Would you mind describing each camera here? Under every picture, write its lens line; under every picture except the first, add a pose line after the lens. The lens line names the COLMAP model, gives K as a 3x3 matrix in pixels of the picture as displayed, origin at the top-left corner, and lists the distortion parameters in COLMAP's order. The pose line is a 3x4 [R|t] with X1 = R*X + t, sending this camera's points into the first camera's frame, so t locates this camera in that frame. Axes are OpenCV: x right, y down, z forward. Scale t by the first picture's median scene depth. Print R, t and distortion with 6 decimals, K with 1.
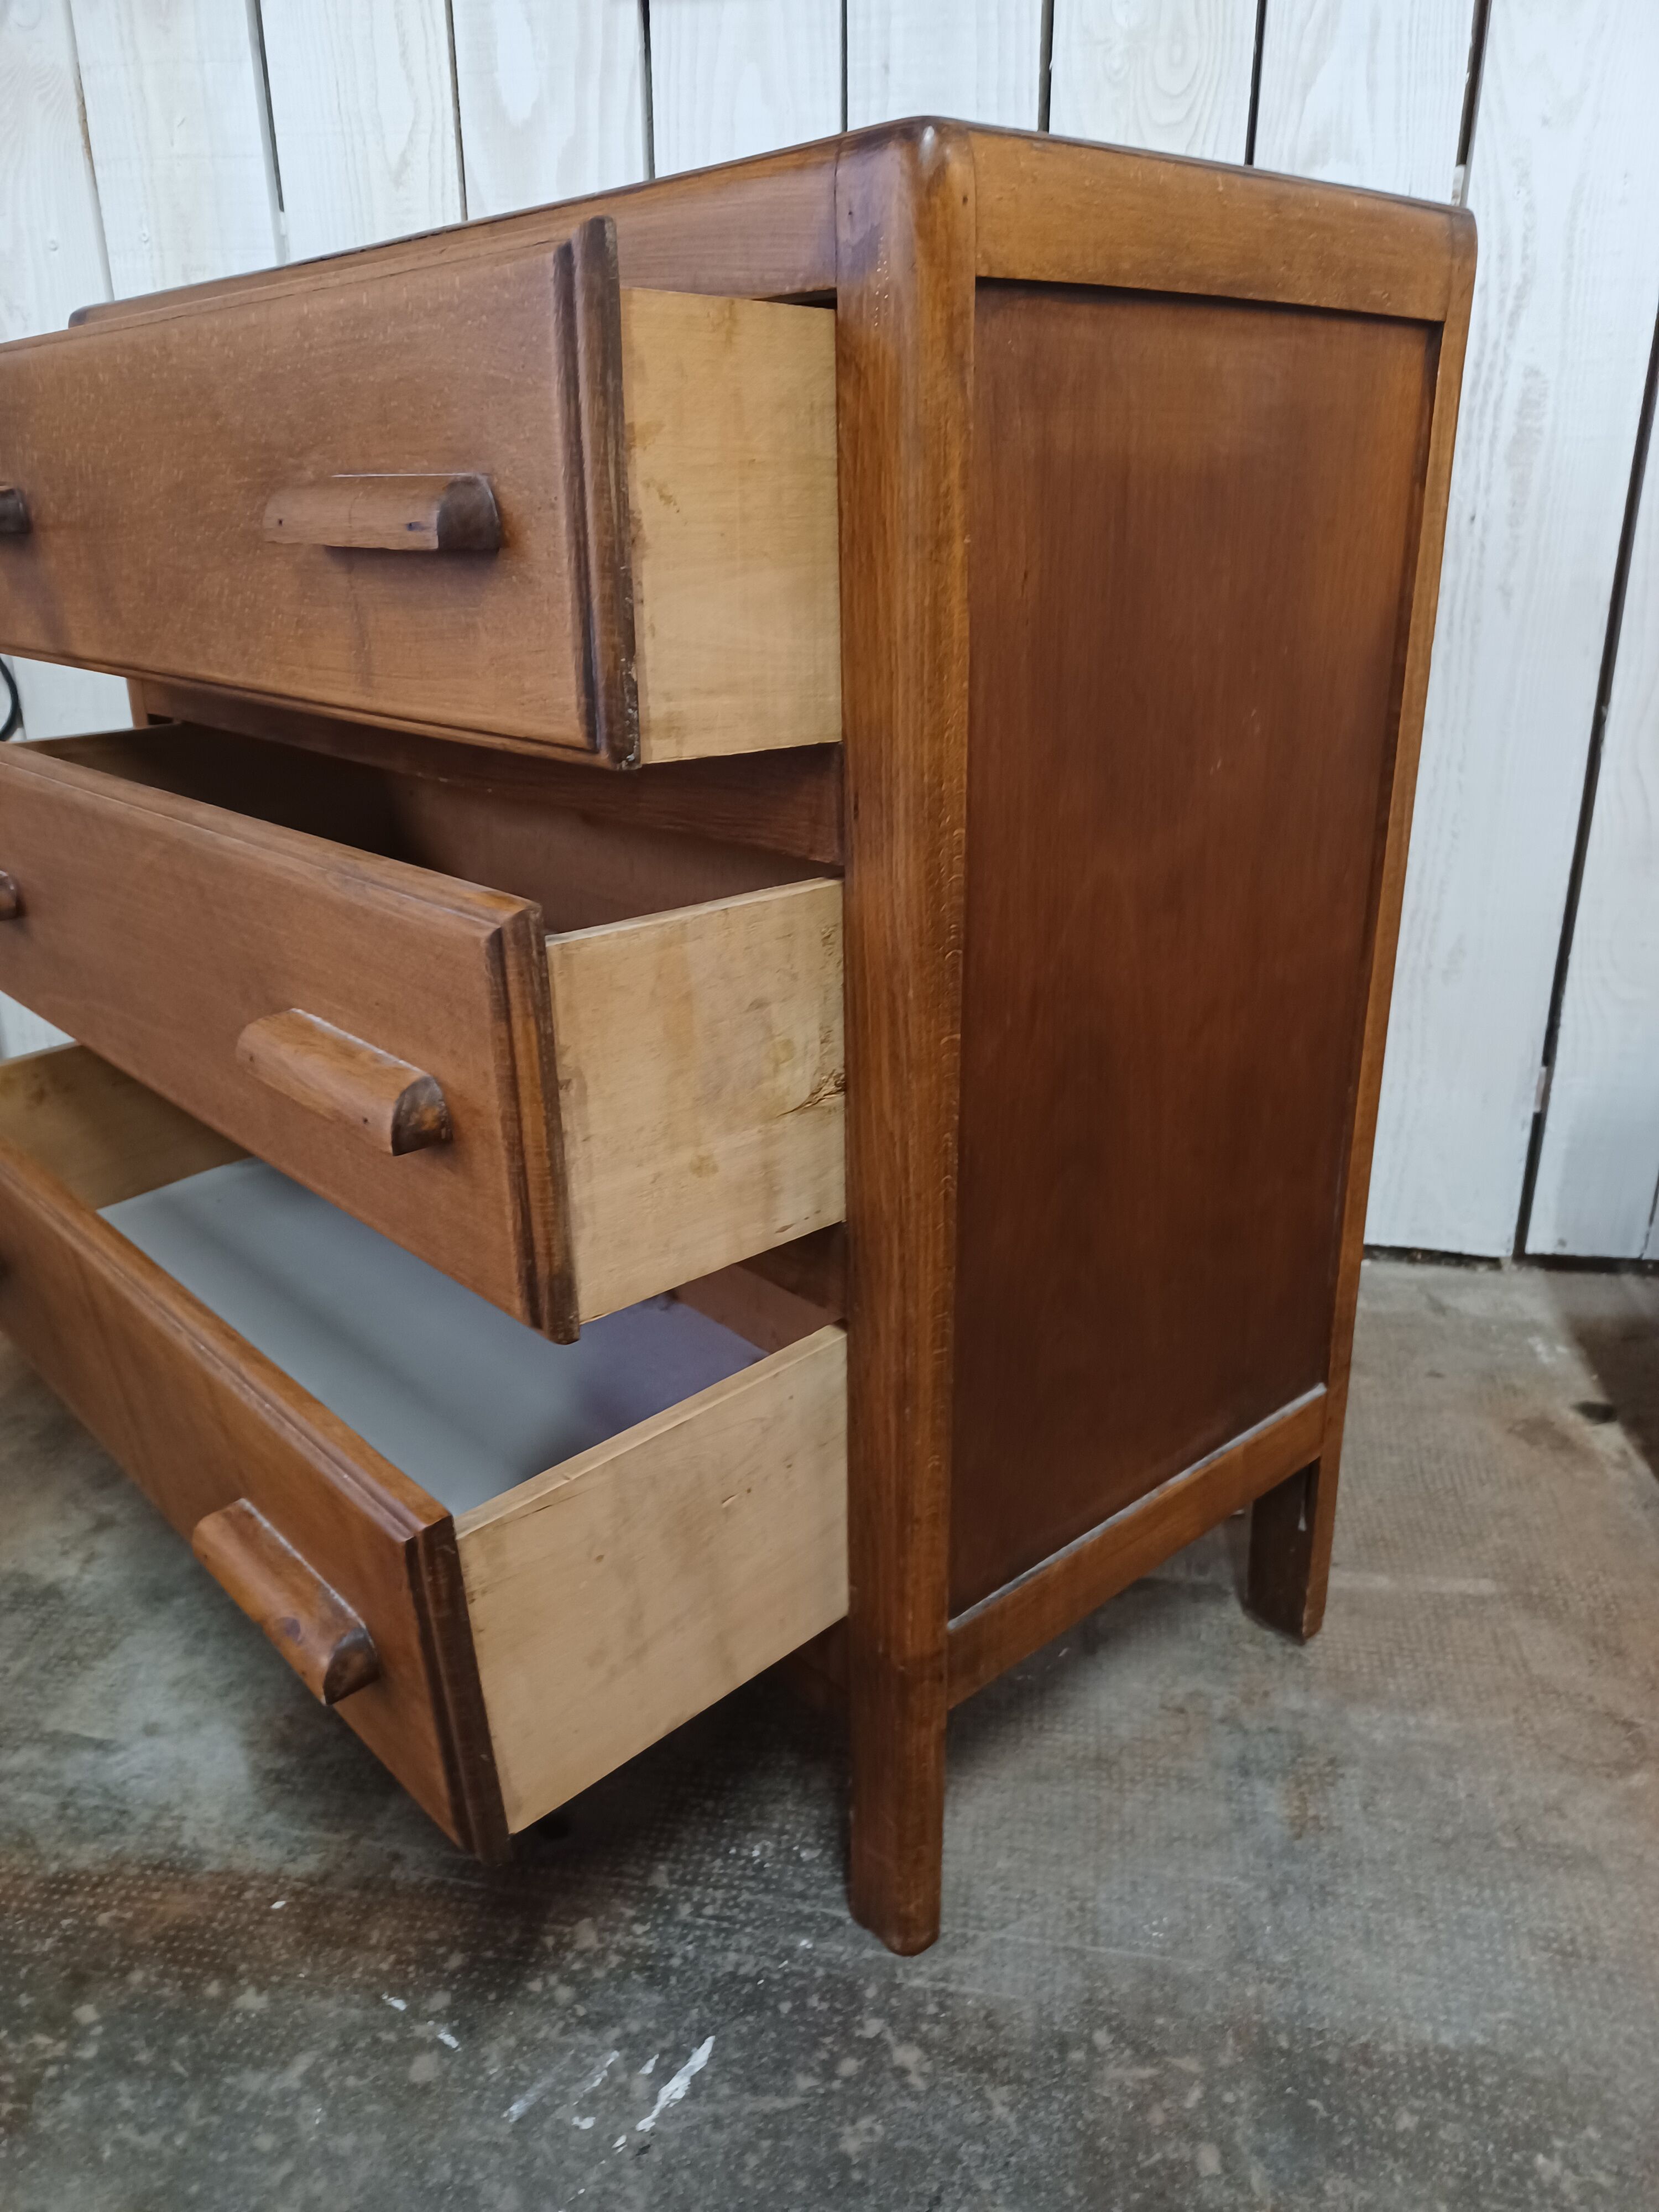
lens RADIAL K [[1620.3, 0, 828.4], [0, 1620.3, 1111.1], [0, 0, 1]] dist [0.002995, 0.032443]
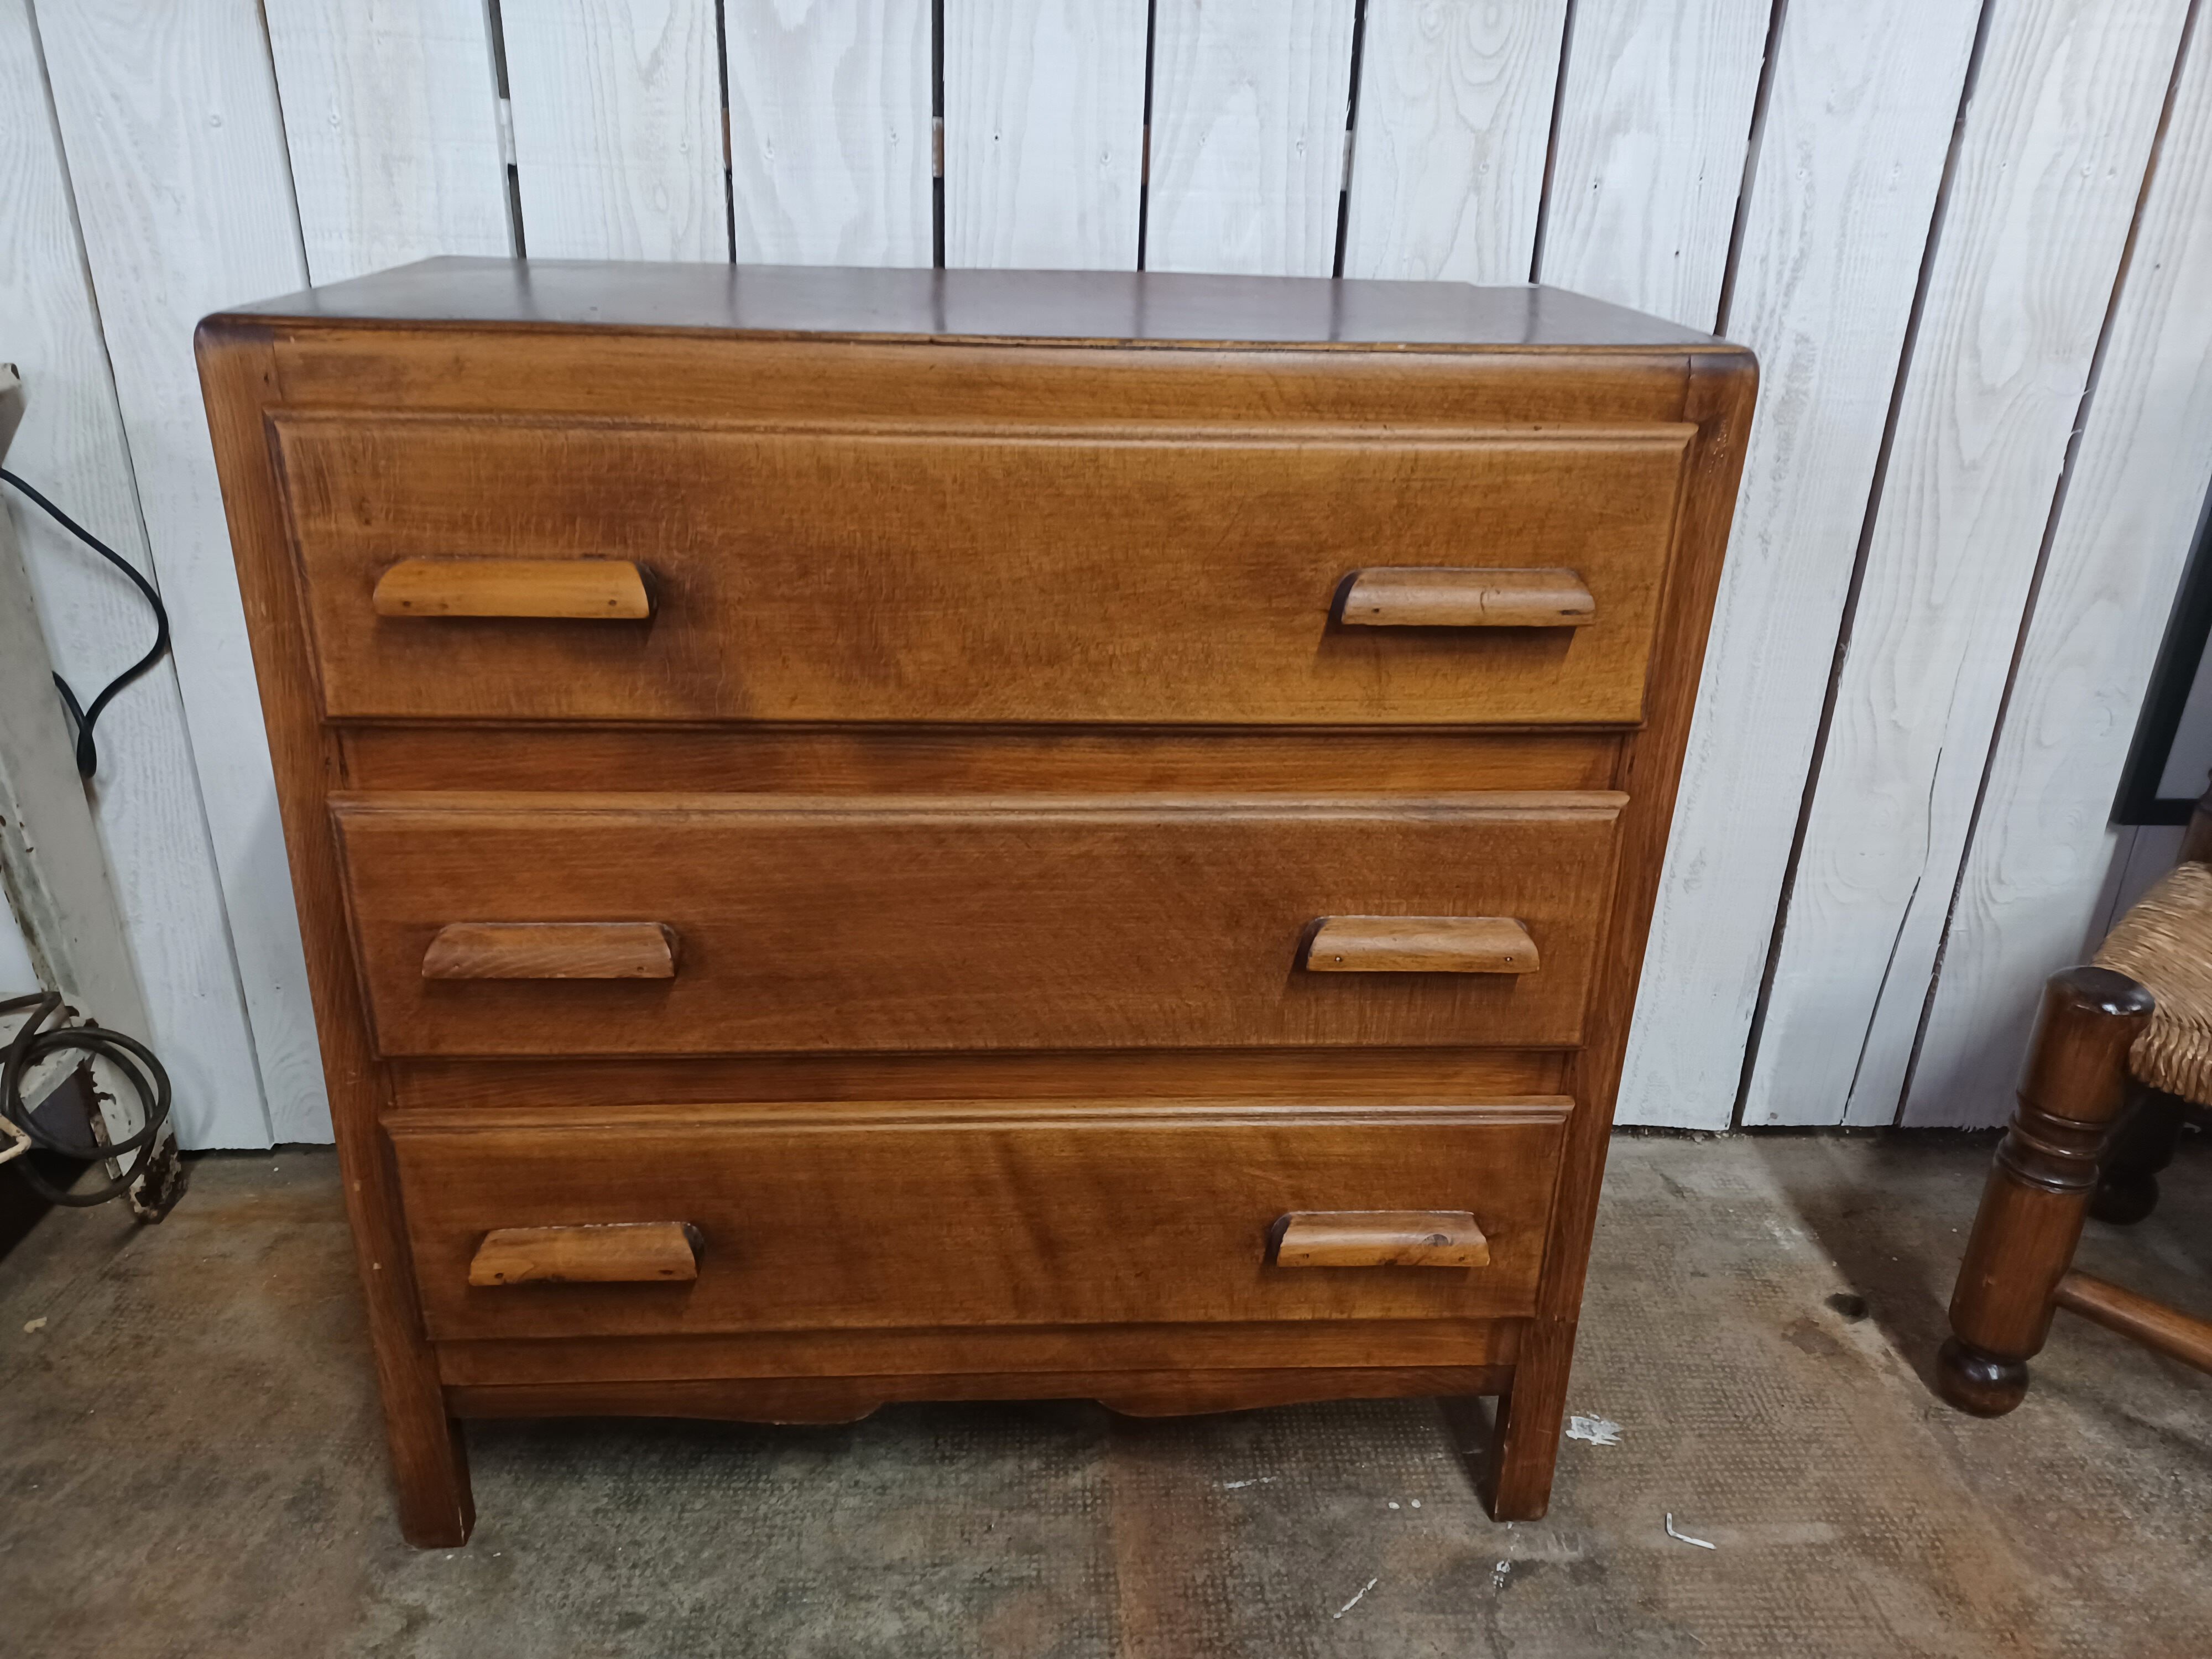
lens RADIAL K [[1603.8, 0, 1097.2], [0, 1603.8, 837.1], [0, 0, 1]] dist [0.025293, 0.010883]
pose [[0.979422, -0.039946, 0.197830, -0.305785], [0.028811, 0.997851, 0.058850, -0.285977], [-0.199756, -0.051939, 0.978468, 0.088190]]
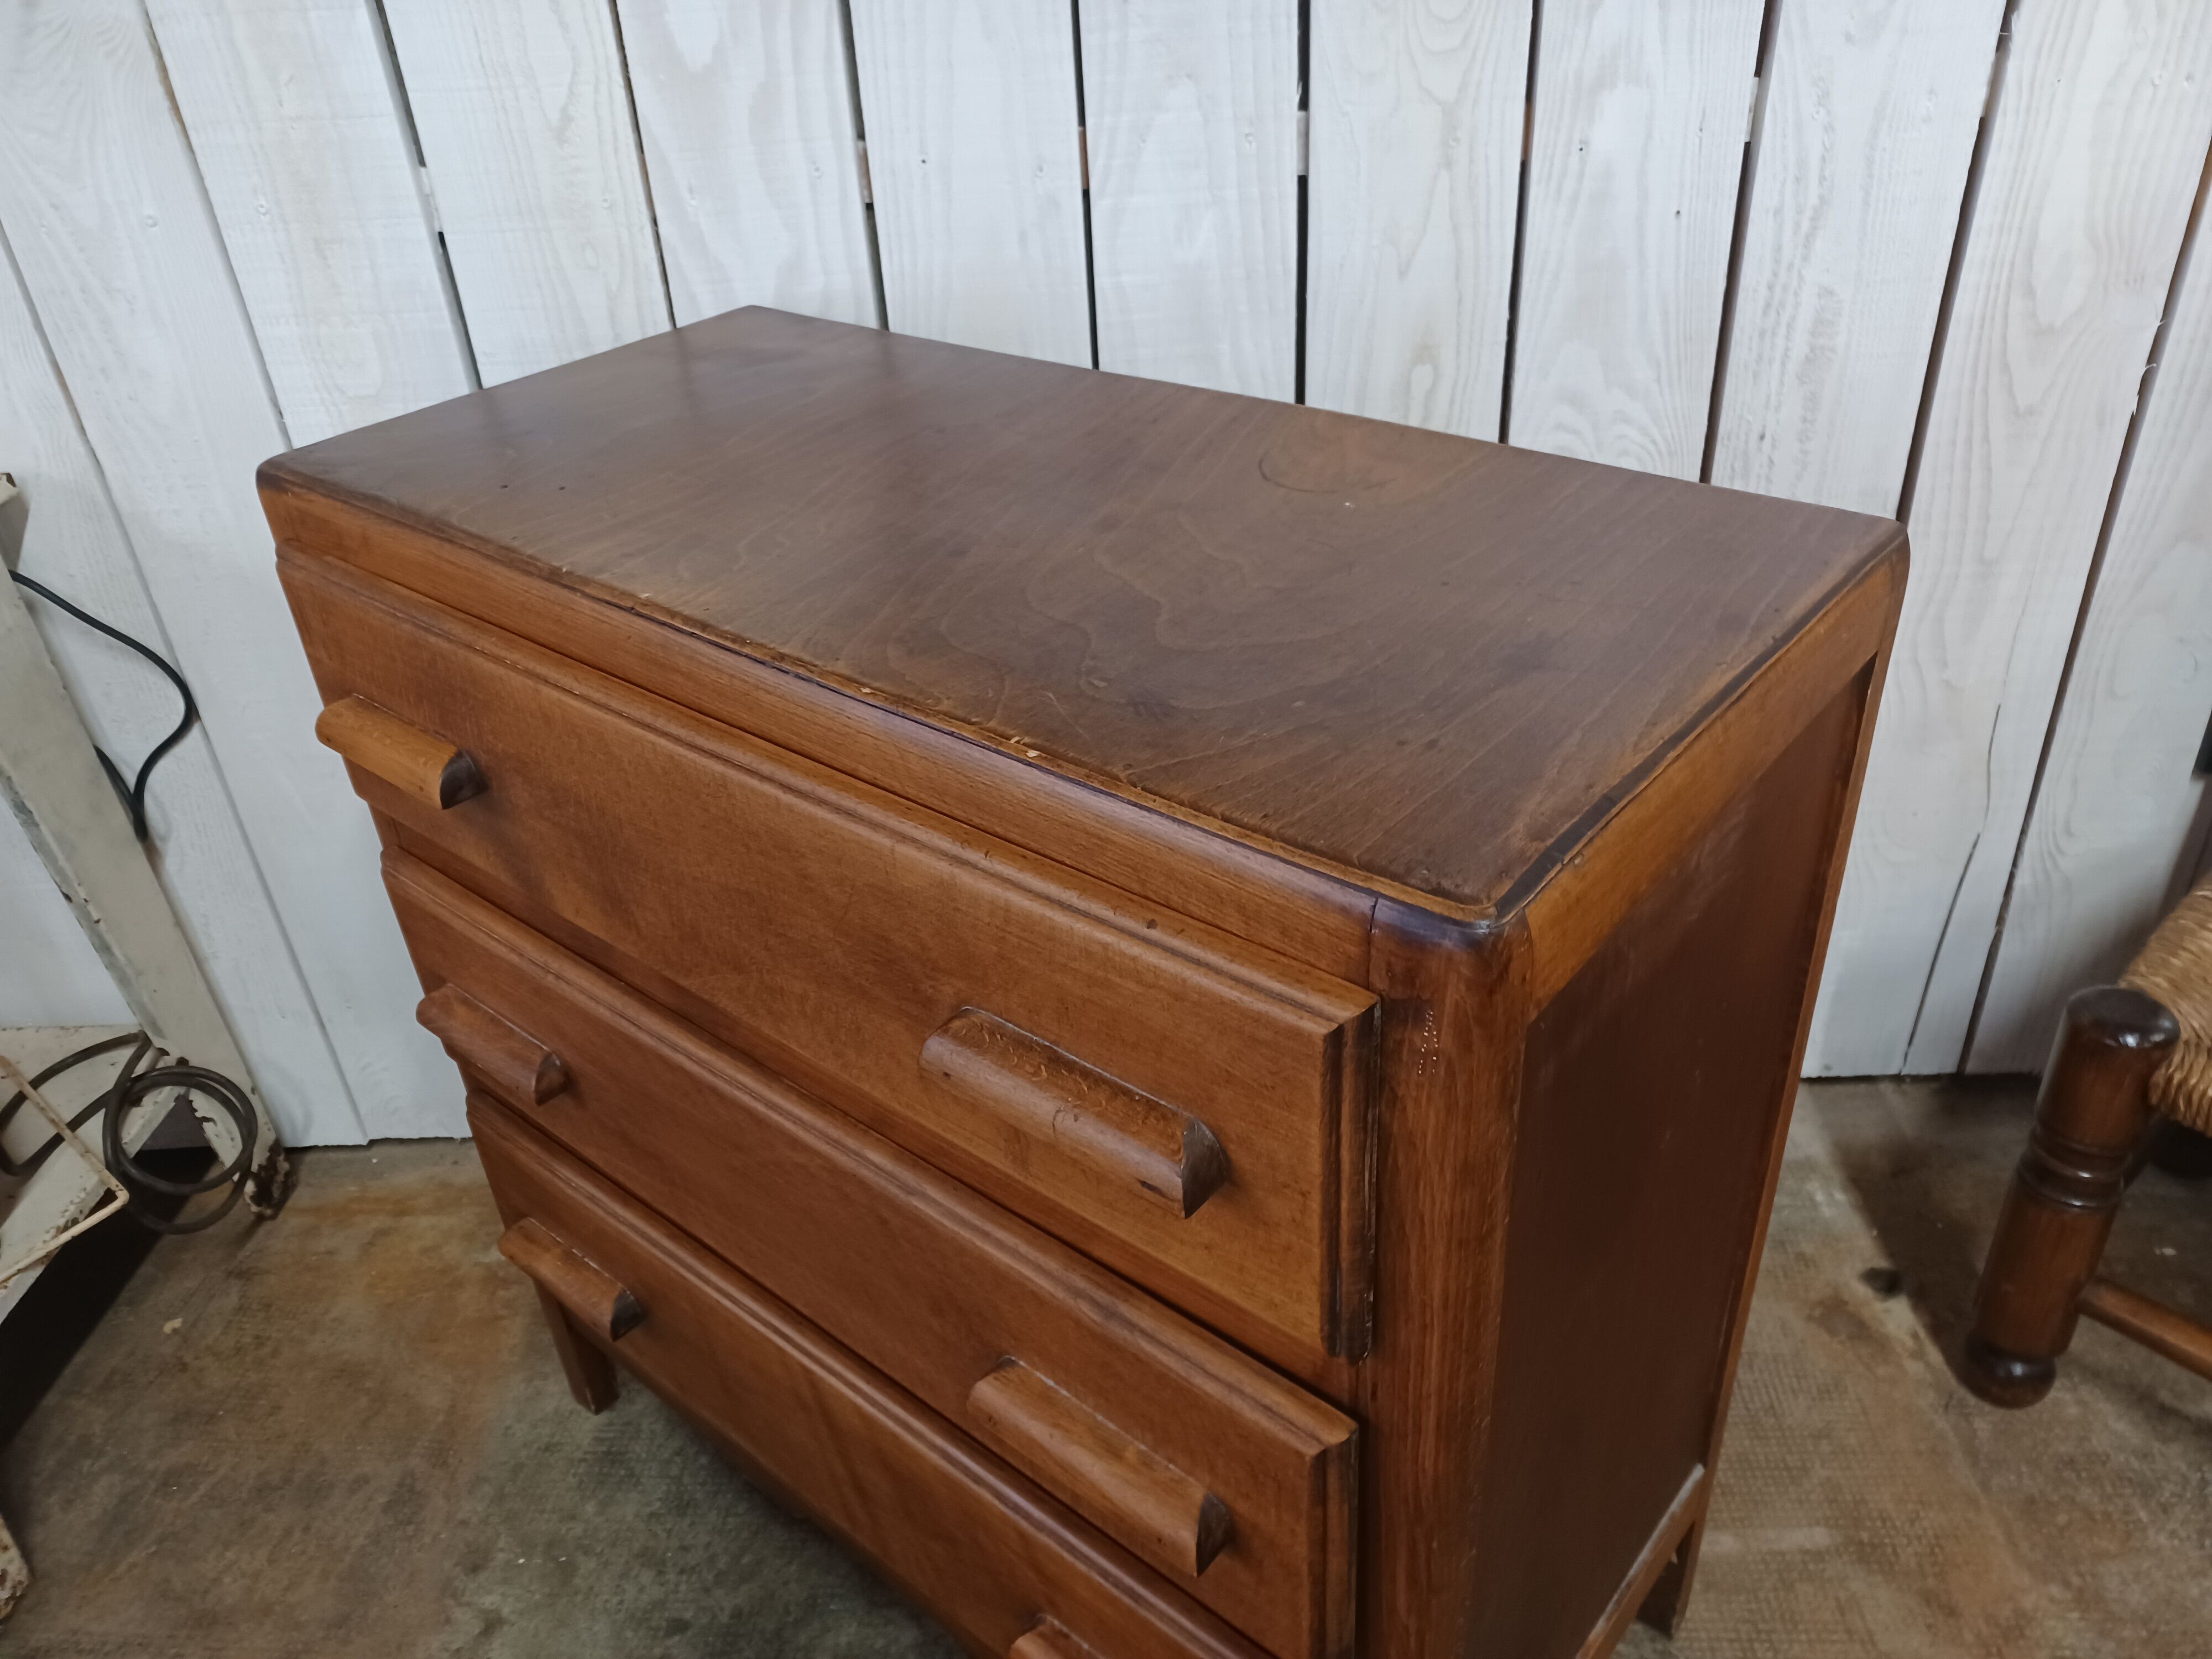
lens RADIAL K [[1620.3, 0, 1098.0], [0, 1620.3, 834.2], [0, 0, 1]] dist [0.002995, 0.032443]
pose [[0.990692, -0.108717, 0.081913, -0.132463], [0.091020, 0.976524, 0.195235, -0.501397], [-0.101215, -0.185962, 0.977330, 0.086437]]
